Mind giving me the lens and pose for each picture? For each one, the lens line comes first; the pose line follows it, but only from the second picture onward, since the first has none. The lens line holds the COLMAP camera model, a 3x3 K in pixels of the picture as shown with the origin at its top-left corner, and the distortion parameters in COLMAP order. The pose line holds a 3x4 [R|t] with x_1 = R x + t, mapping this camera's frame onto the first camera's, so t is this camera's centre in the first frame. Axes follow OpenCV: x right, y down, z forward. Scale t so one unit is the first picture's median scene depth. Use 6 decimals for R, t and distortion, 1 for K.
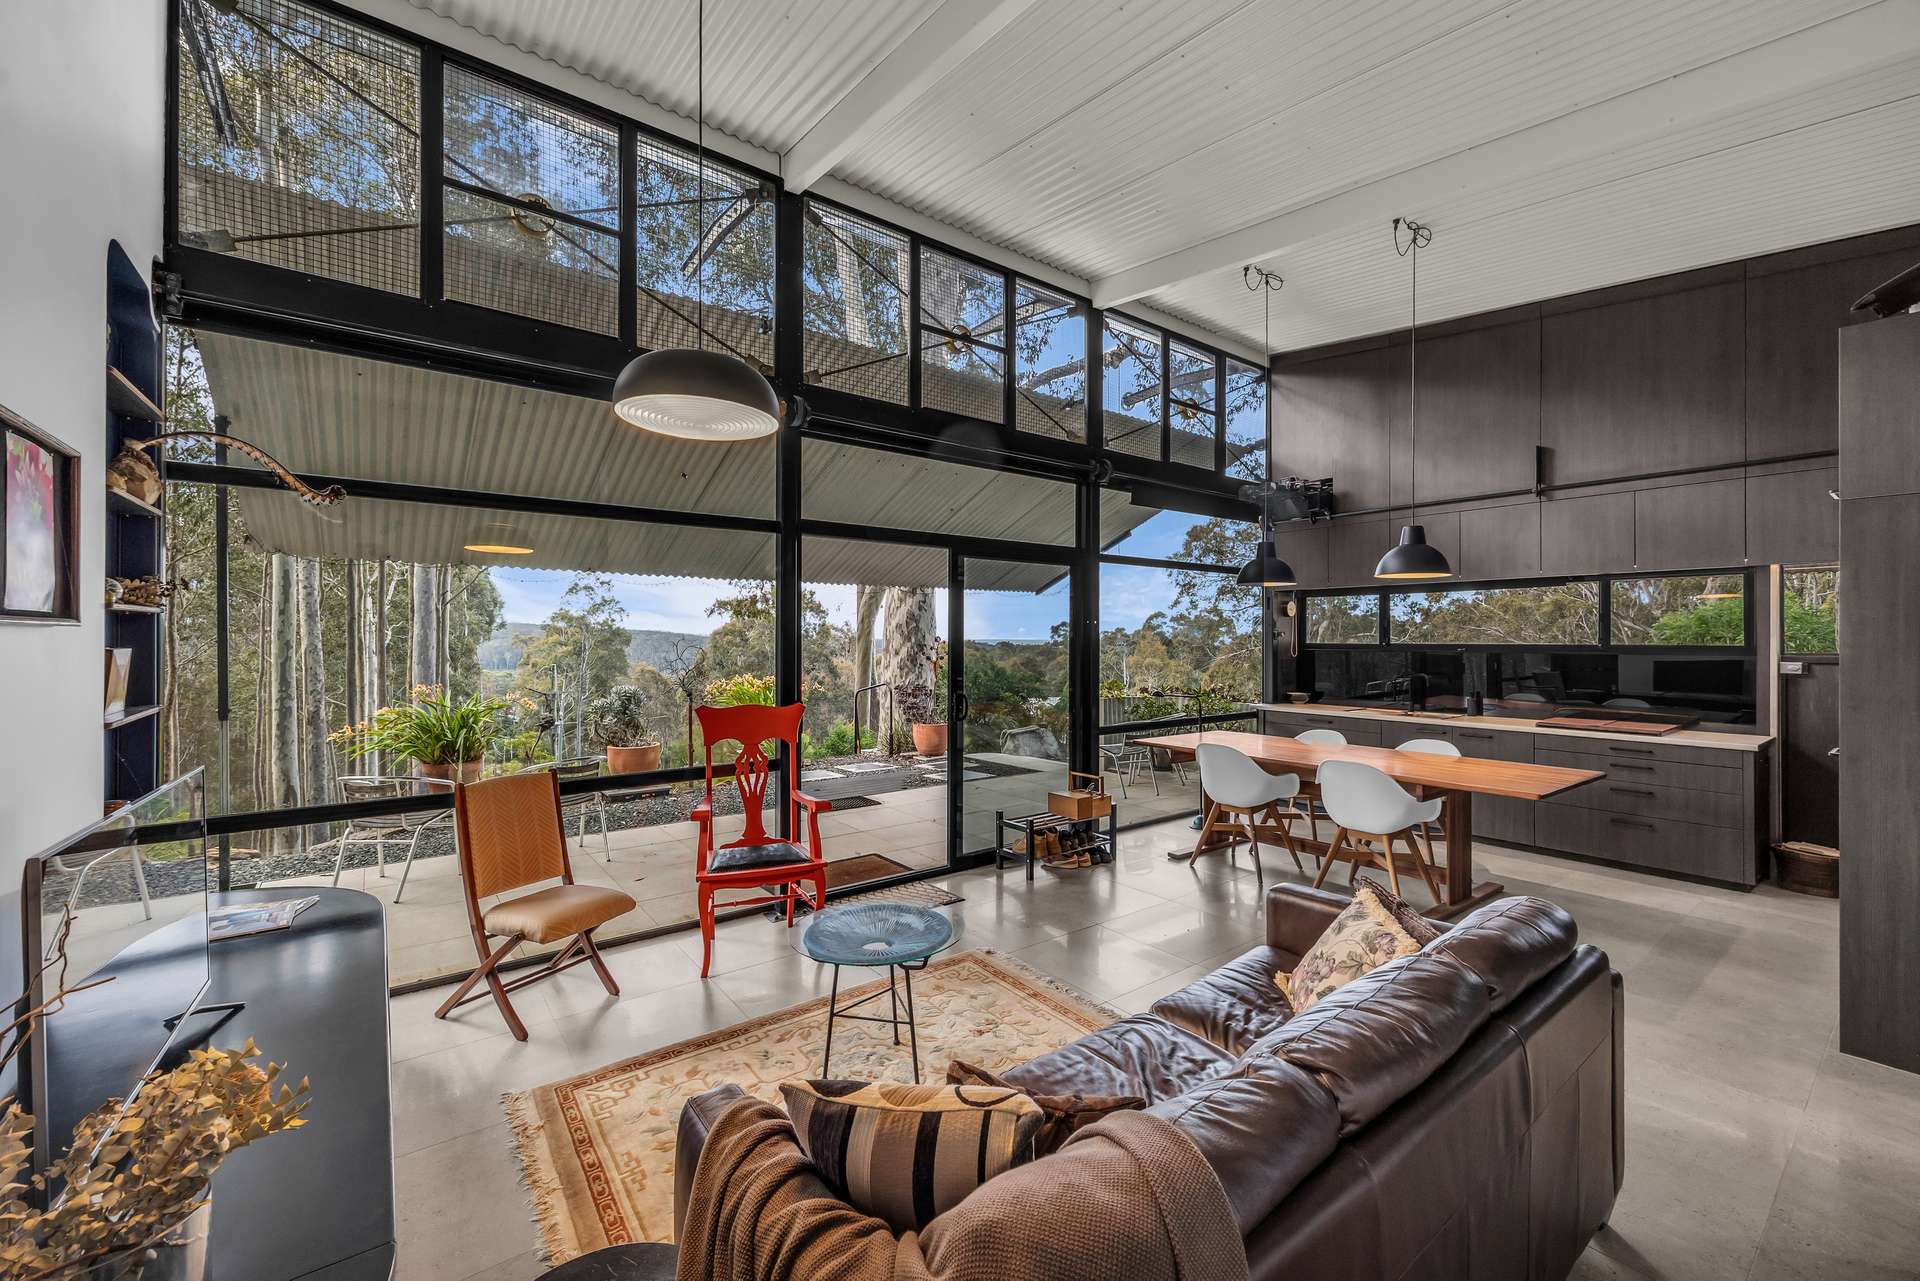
lens RADIAL K [[755.9, 0, 963.3], [0, 755.9, 639.1], [0, 0, 1]] dist [0.001017, -0.000053]
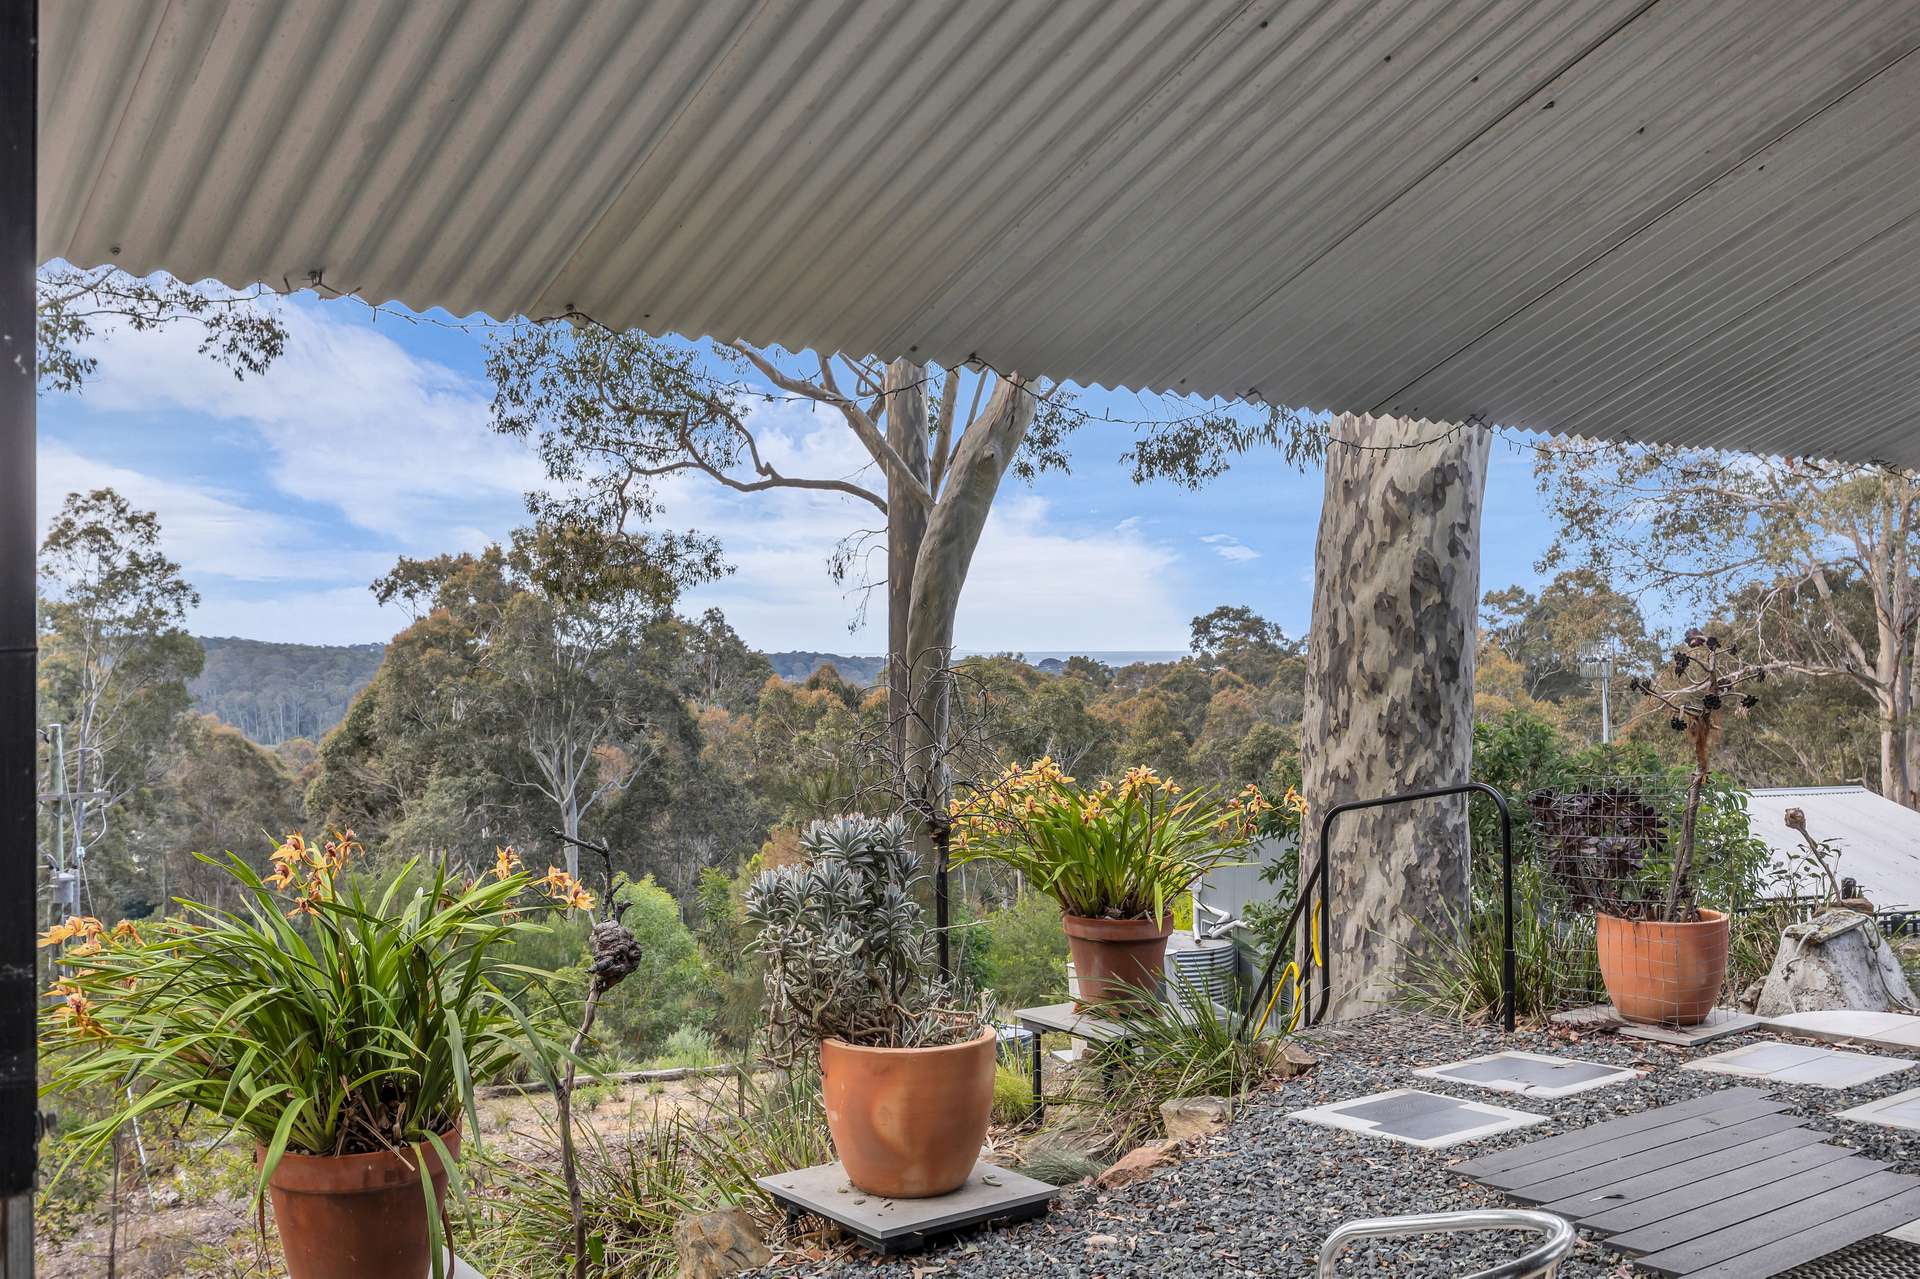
lens RADIAL K [[1839.5, 0, 959.9], [0, 1839.5, 641.8], [0, 0, 1]] dist [-0.016021, 0.000000]
pose [[0.999931, -0.009564, -0.006874, -0.403952], [0.009526, 0.999939, -0.005511, 0.002978], [0.006926, 0.005445, 0.999961, 0.326067]]
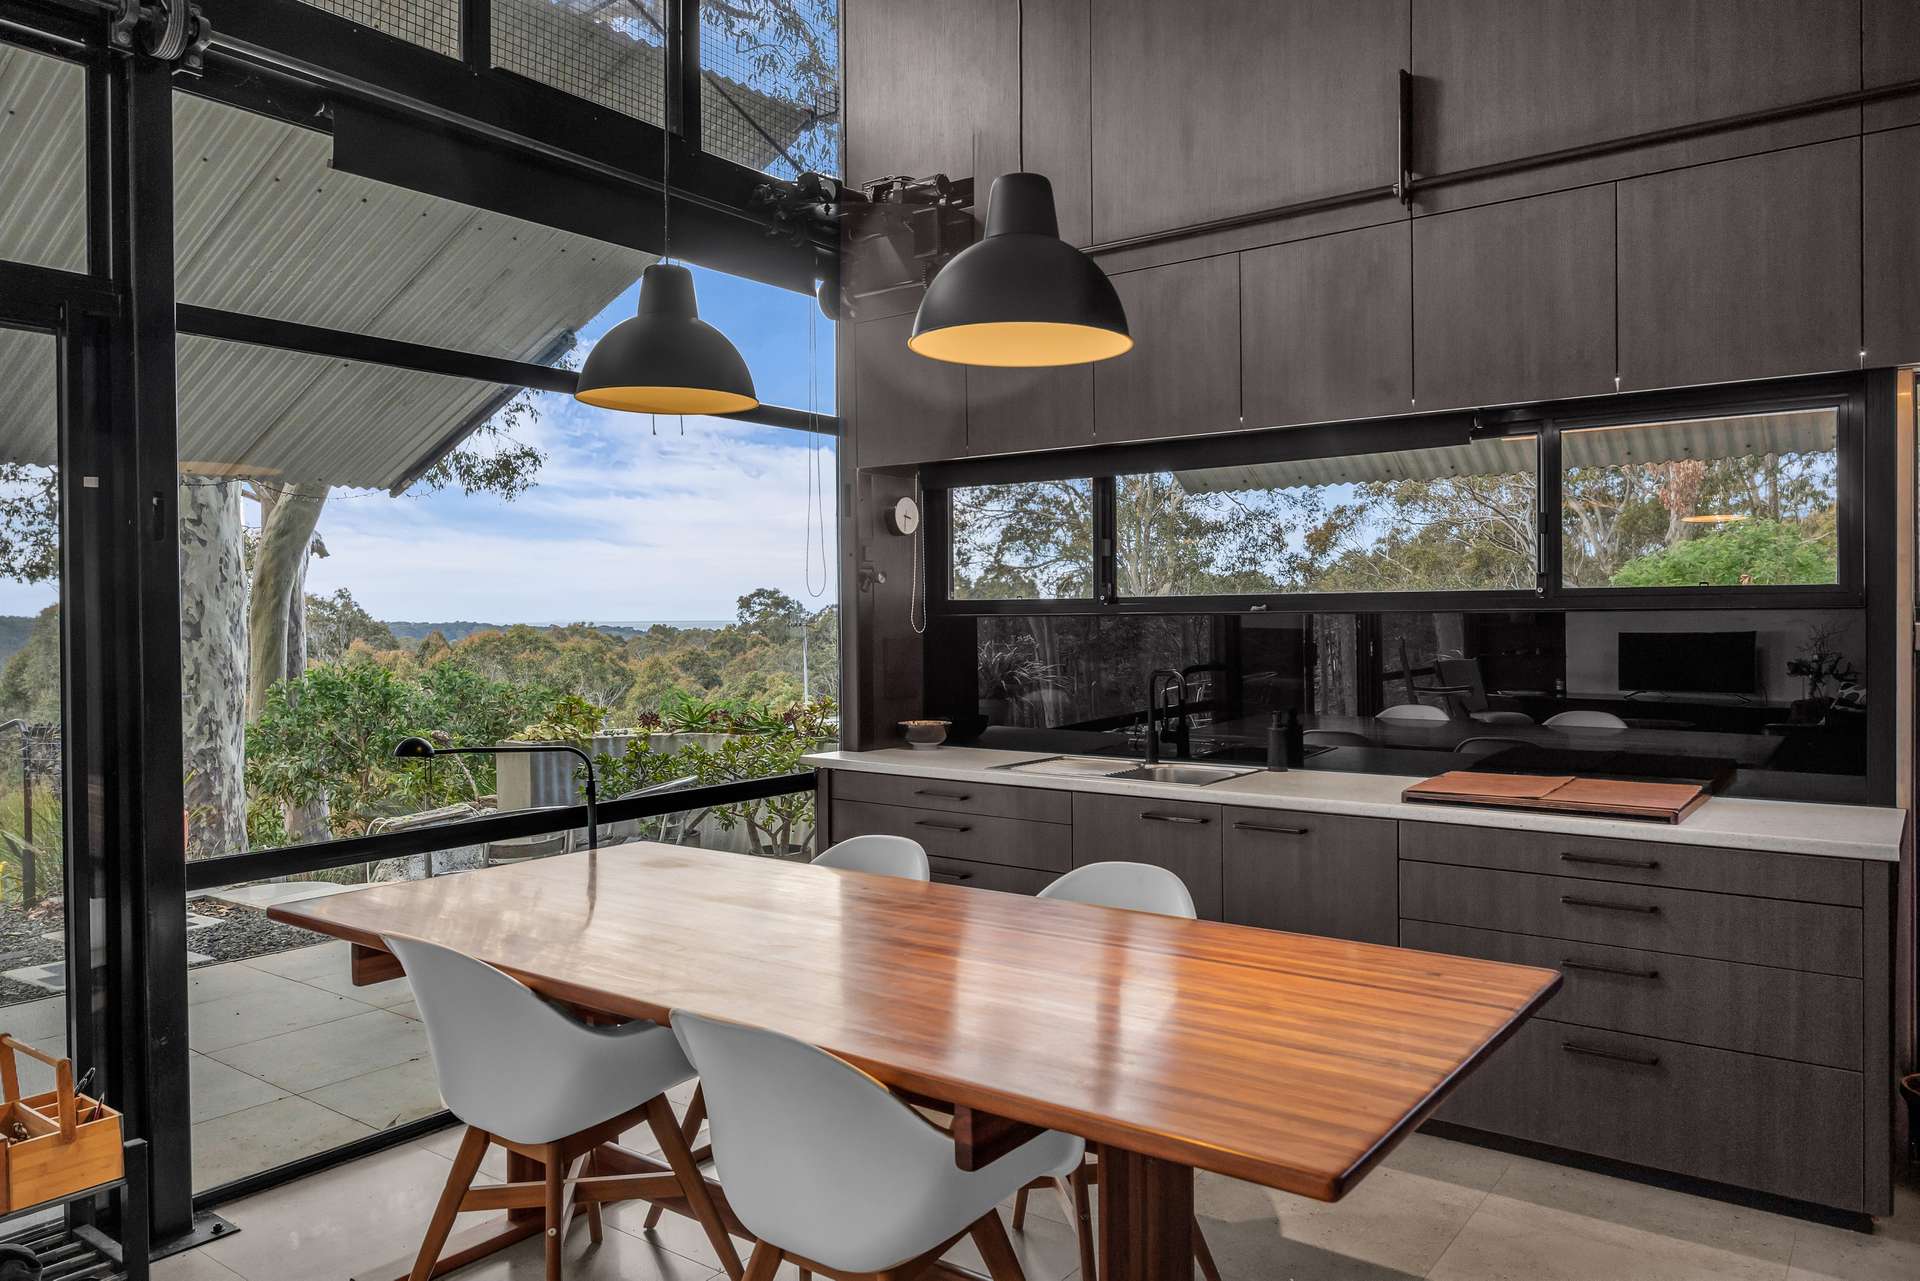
lens RADIAL K [[1302.5, 0, 957.6], [0, 1302.5, 640.3], [0, 0, 1]] dist [-0.005670, 0.001878]
pose [[0.960708, -0.015826, 0.277109, 0.231759], [0.011309, 0.999776, 0.017892, 0.013031], [-0.277330, -0.014056, 0.960672, 0.277355]]
